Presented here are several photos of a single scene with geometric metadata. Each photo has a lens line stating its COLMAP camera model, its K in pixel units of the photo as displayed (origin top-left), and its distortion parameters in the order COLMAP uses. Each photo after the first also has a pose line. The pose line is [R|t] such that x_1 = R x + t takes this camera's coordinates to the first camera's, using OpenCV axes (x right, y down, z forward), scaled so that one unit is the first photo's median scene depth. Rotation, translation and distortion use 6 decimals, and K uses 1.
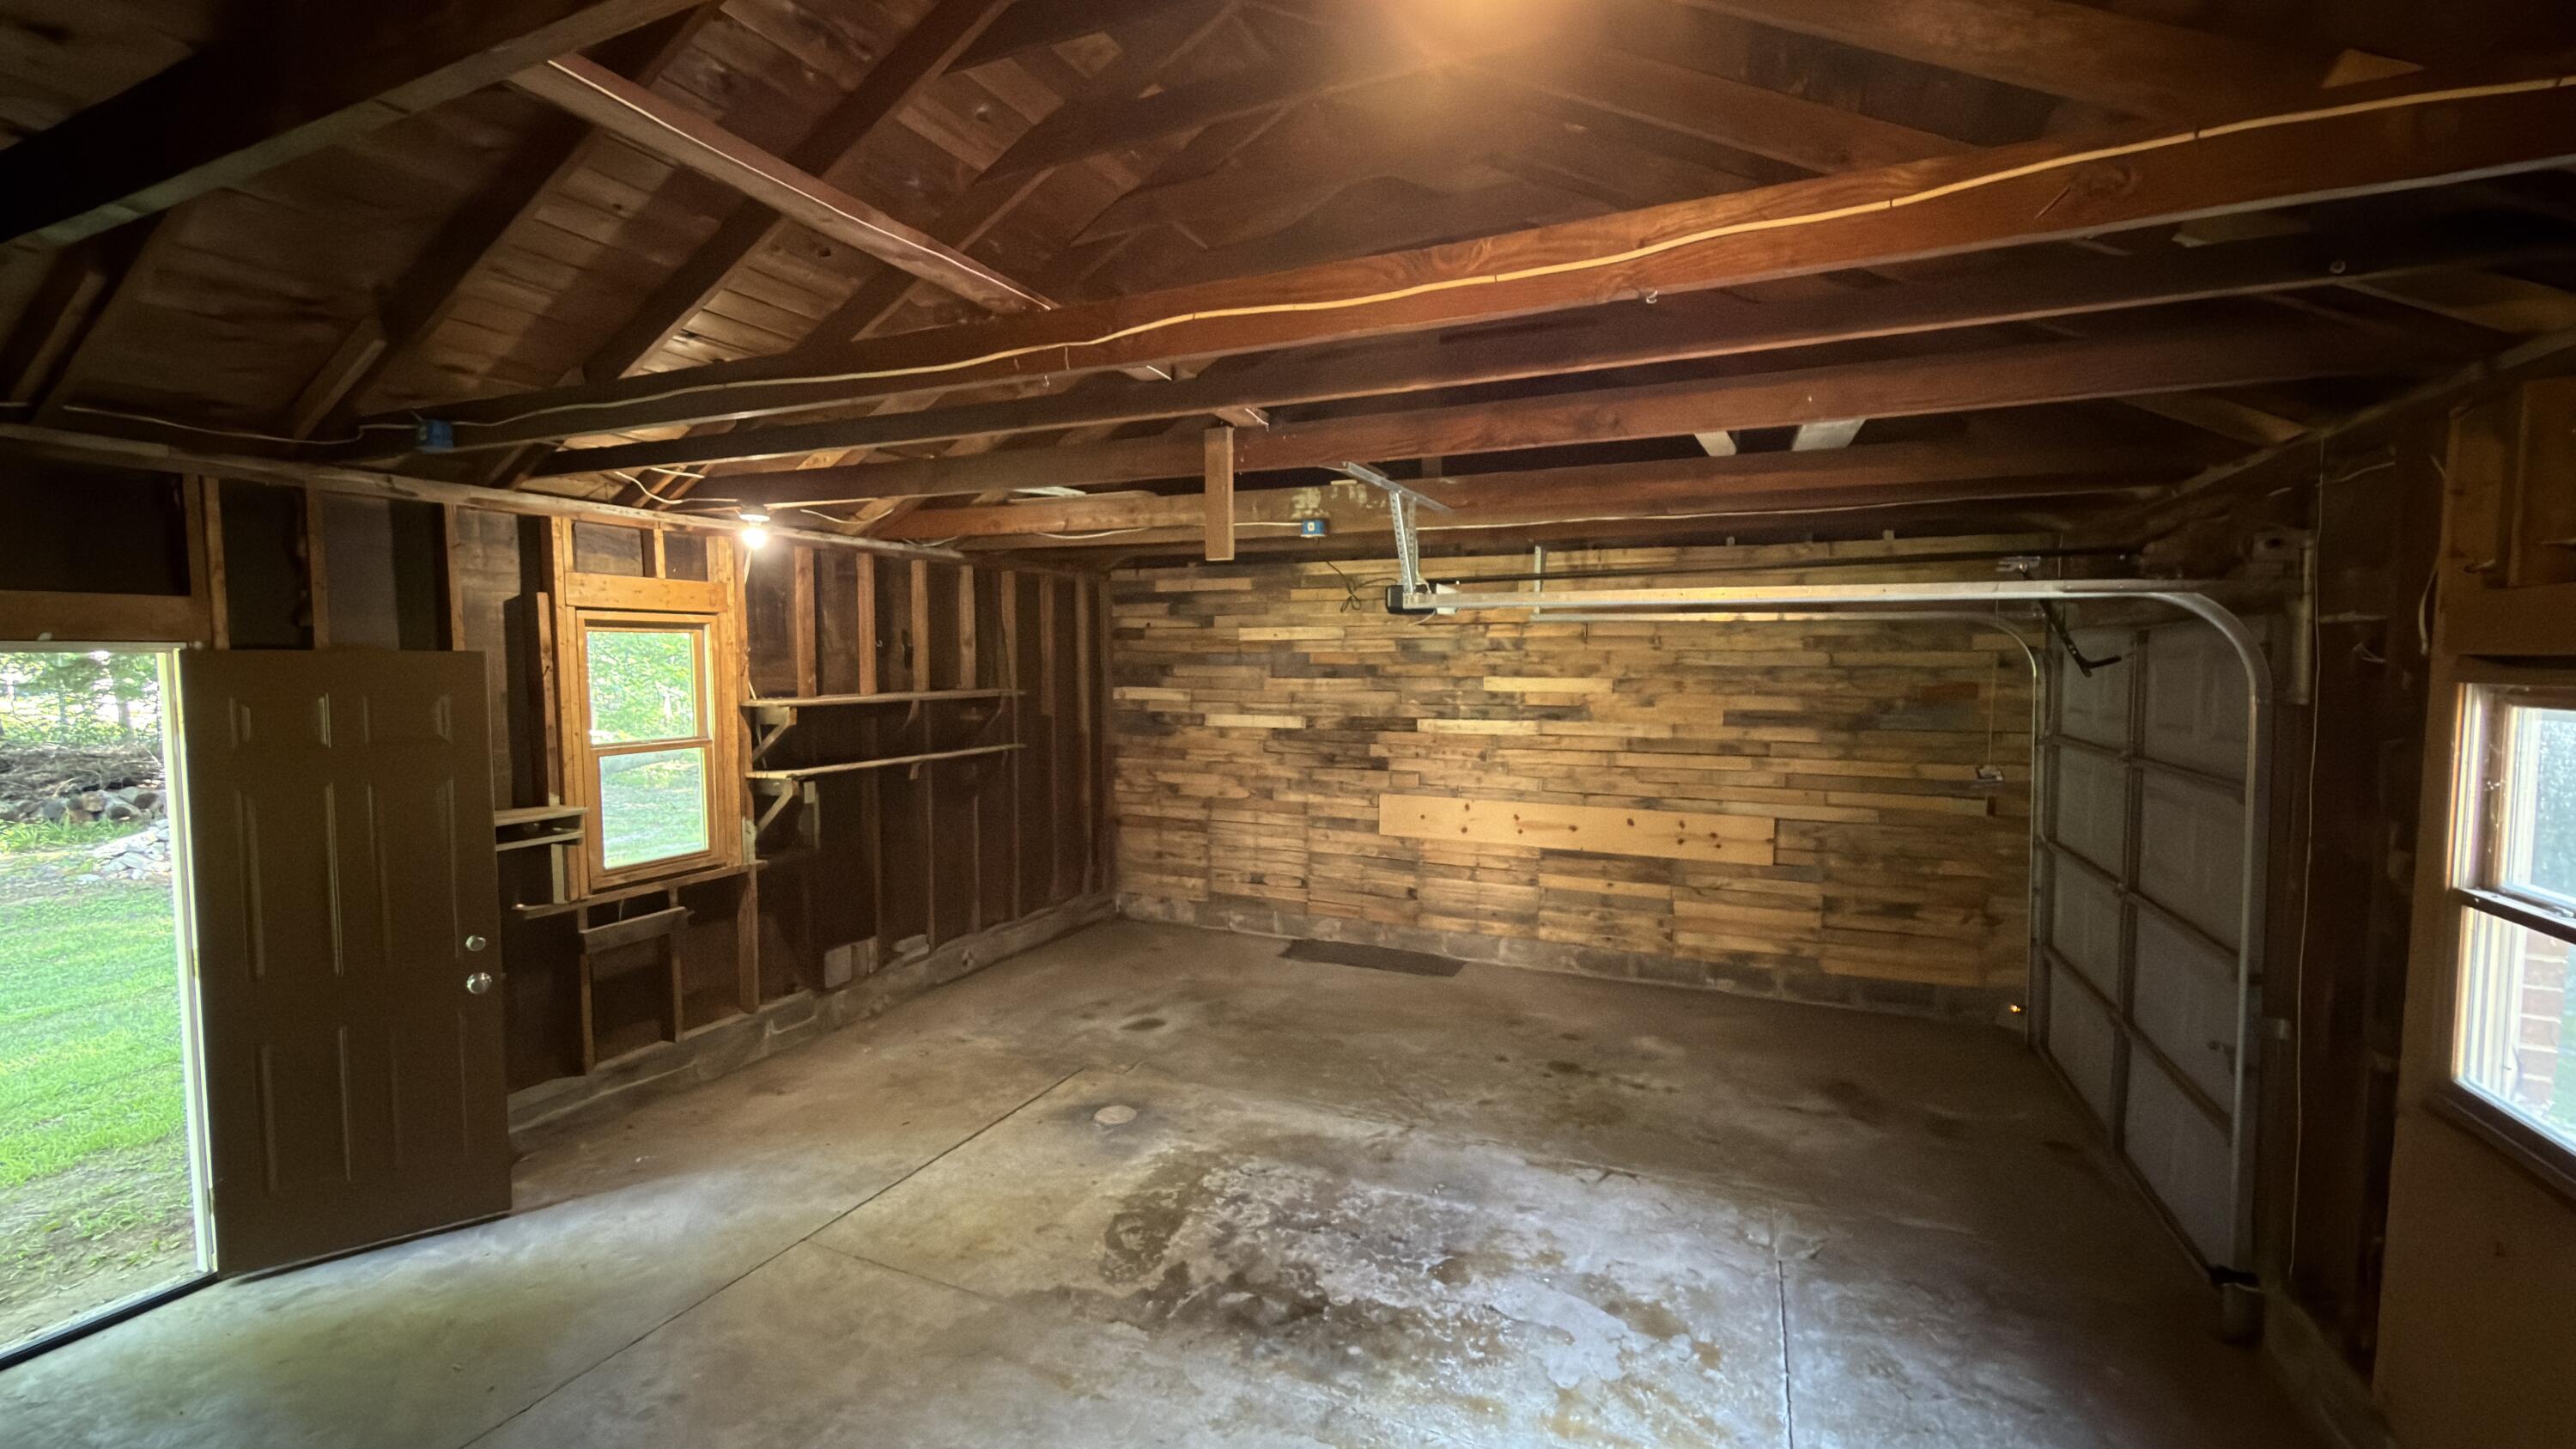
lens RADIAL K [[1042.3, 0, 1288.0], [0, 1042.3, 724.5], [0, 0, 1]] dist [-0.000074, 0.000136]
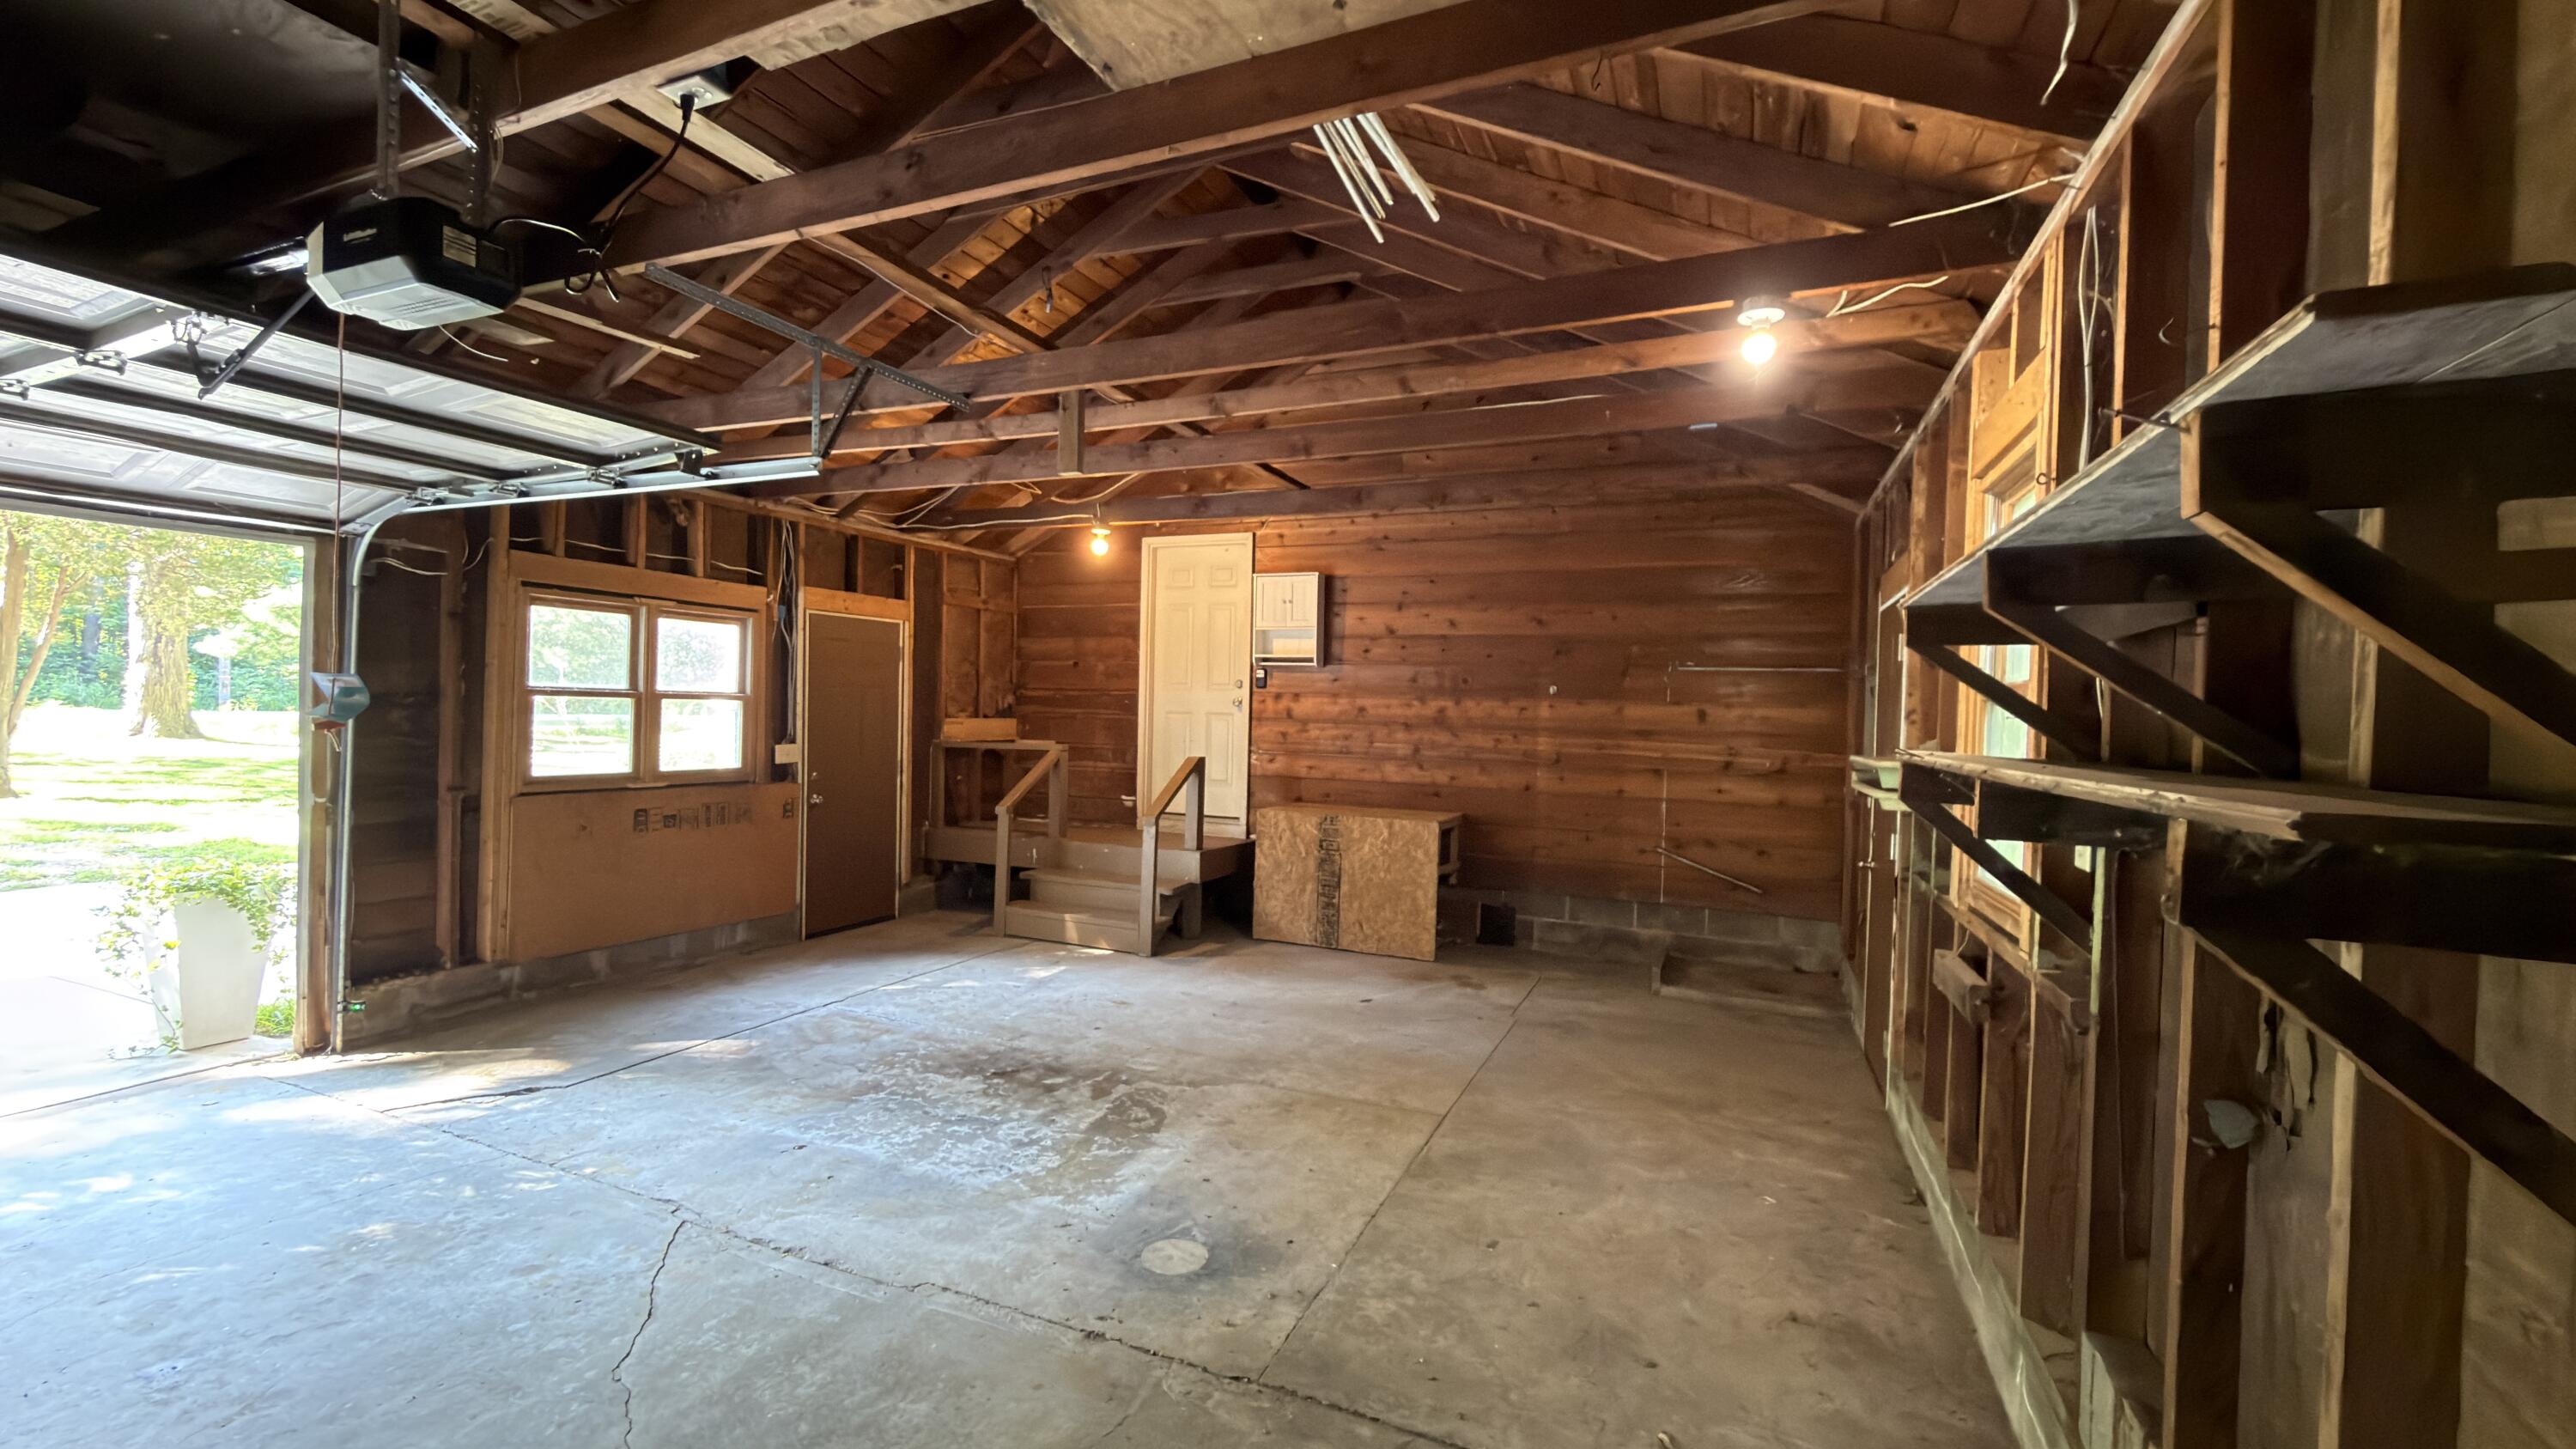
lens RADIAL K [[1042.3, 0, 1288.0], [0, 1042.3, 724.5], [0, 0, 1]] dist [-0.000074, 0.000136]
pose [[-0.999602, -0.023018, -0.016281, -0.277661], [-0.024270, 0.996384, 0.081425, 0.007427], [0.014348, 0.081787, -0.996547, 2.052715]]
